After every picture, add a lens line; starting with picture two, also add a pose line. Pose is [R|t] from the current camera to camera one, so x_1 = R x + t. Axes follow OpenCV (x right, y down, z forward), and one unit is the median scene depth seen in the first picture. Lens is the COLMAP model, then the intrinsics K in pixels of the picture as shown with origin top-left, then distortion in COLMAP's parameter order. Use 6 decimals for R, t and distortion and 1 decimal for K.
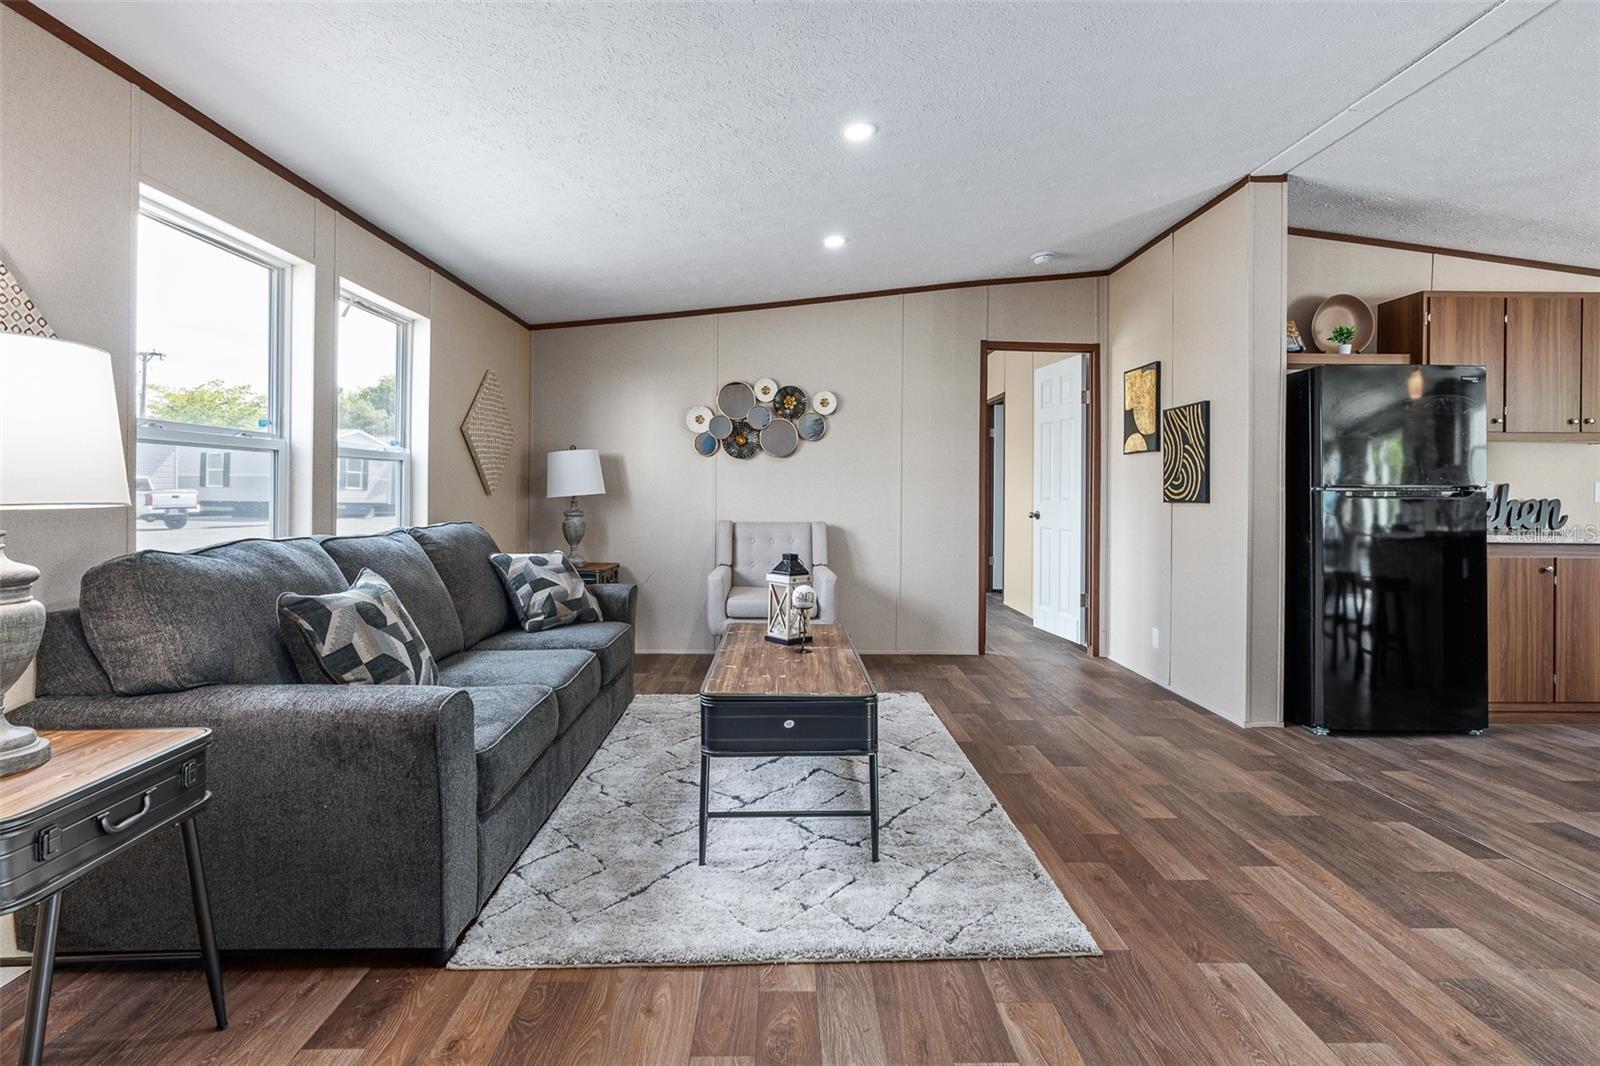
lens RADIAL K [[770.2, 0, 805.6], [0, 770.2, 493.0], [0, 0, 1]] dist [-0.002433, 0.001812]
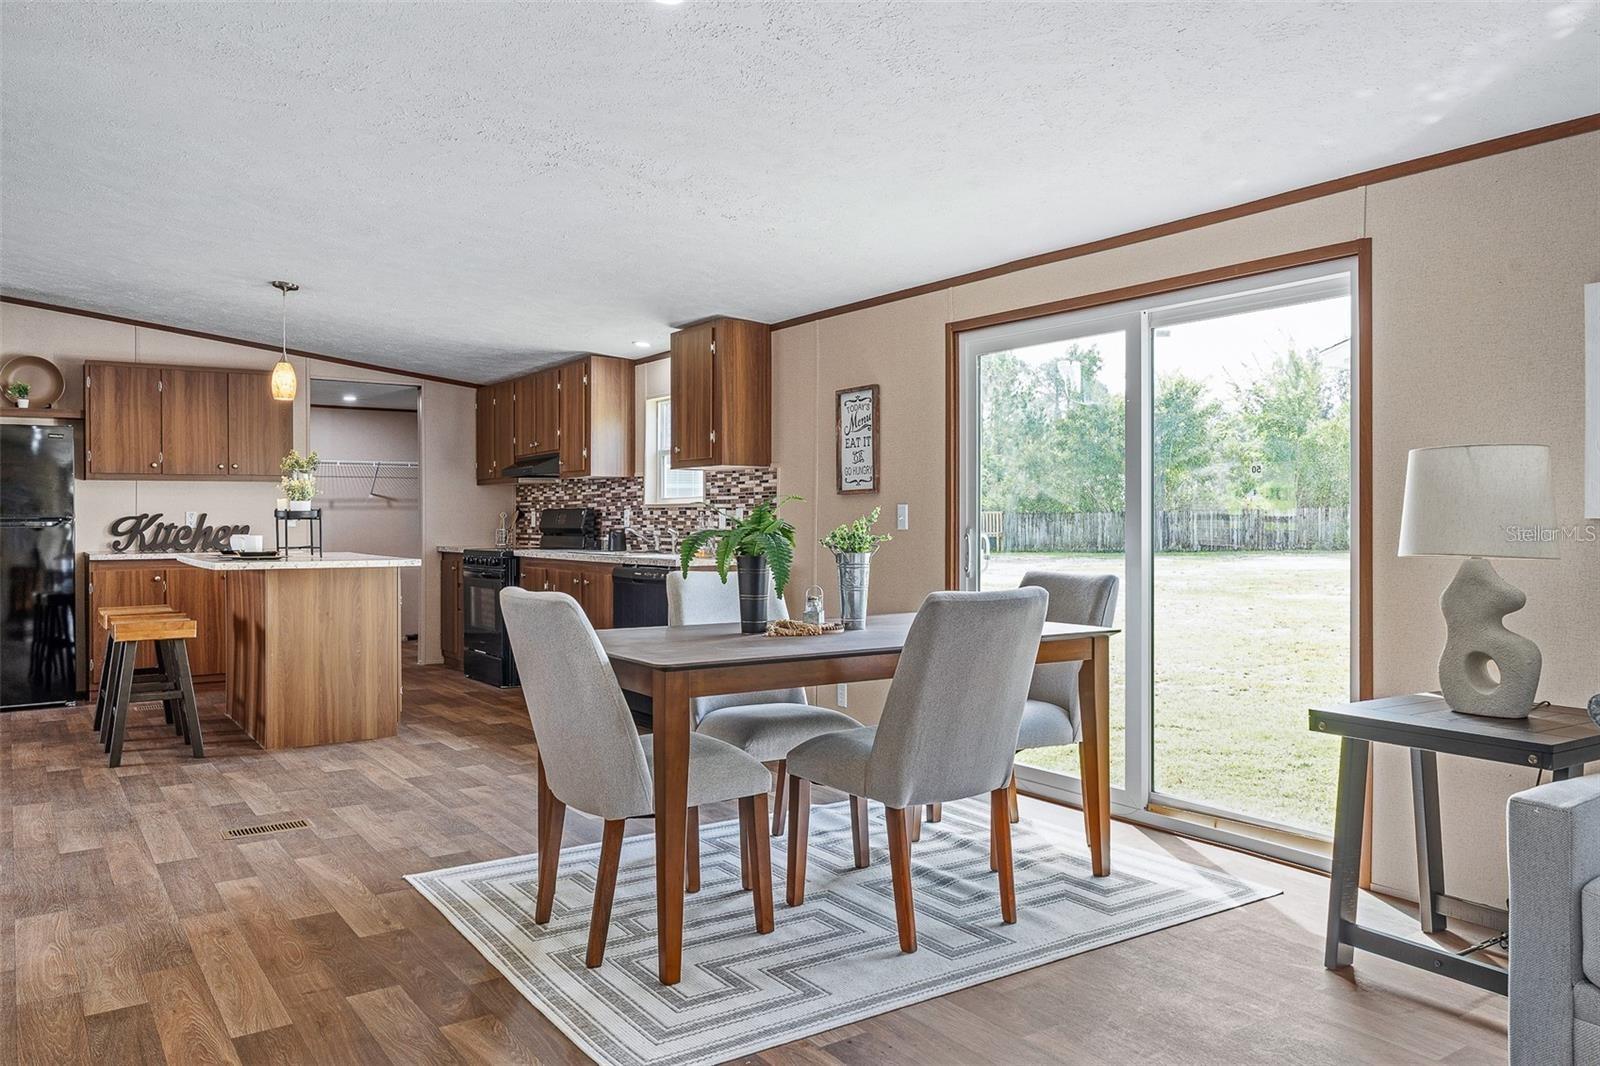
lens RADIAL K [[1144.7, 0, 805.2], [0, 1144.7, 514.1], [0, 0, 1]] dist [0.003055, 0.004064]
pose [[0.839791, -0.009357, 0.542830, 0.829186], [0.012506, 0.999920, -0.002111, 0.005808], [-0.542766, 0.008561, 0.839840, -1.267003]]
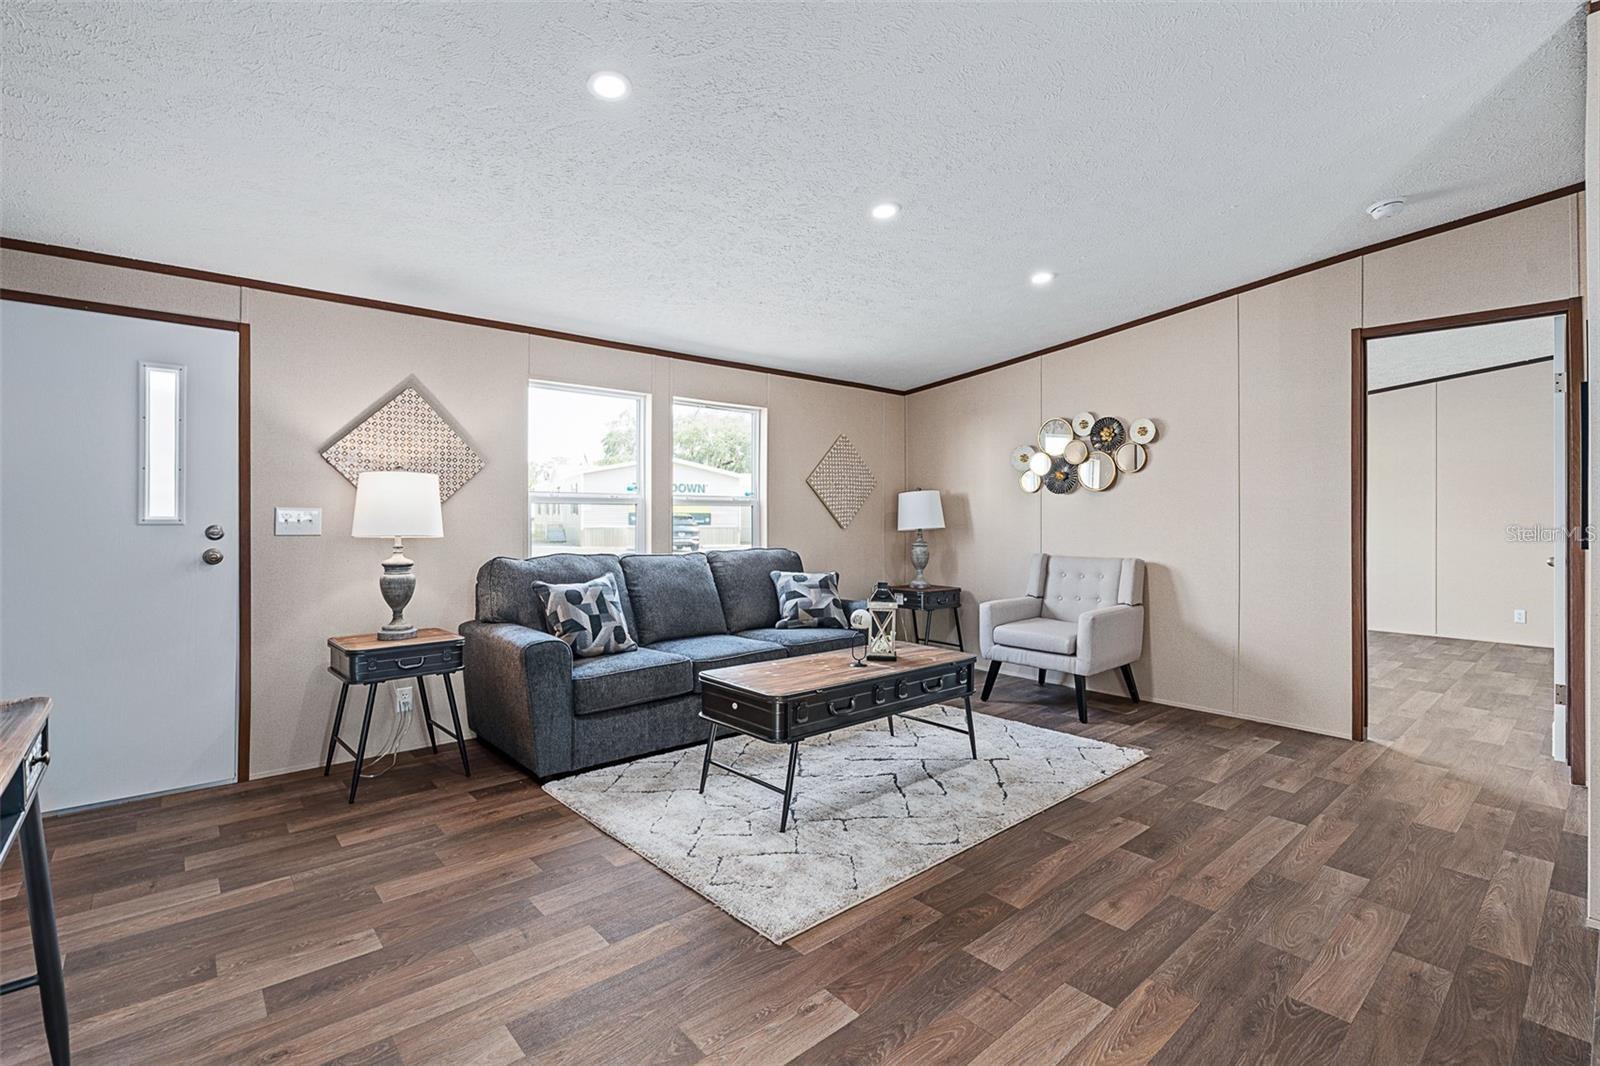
lens RADIAL K [[730.0, 0, 818.0], [0, 730.0, 527.0], [0, 0, 1]] dist [-0.001978, 0.001261]
pose [[0.651649, 0.005512, -0.758501, 0.607623], [-0.000156, 0.999975, 0.007133, -0.010281], [0.758521, -0.004530, 0.651633, 0.172703]]
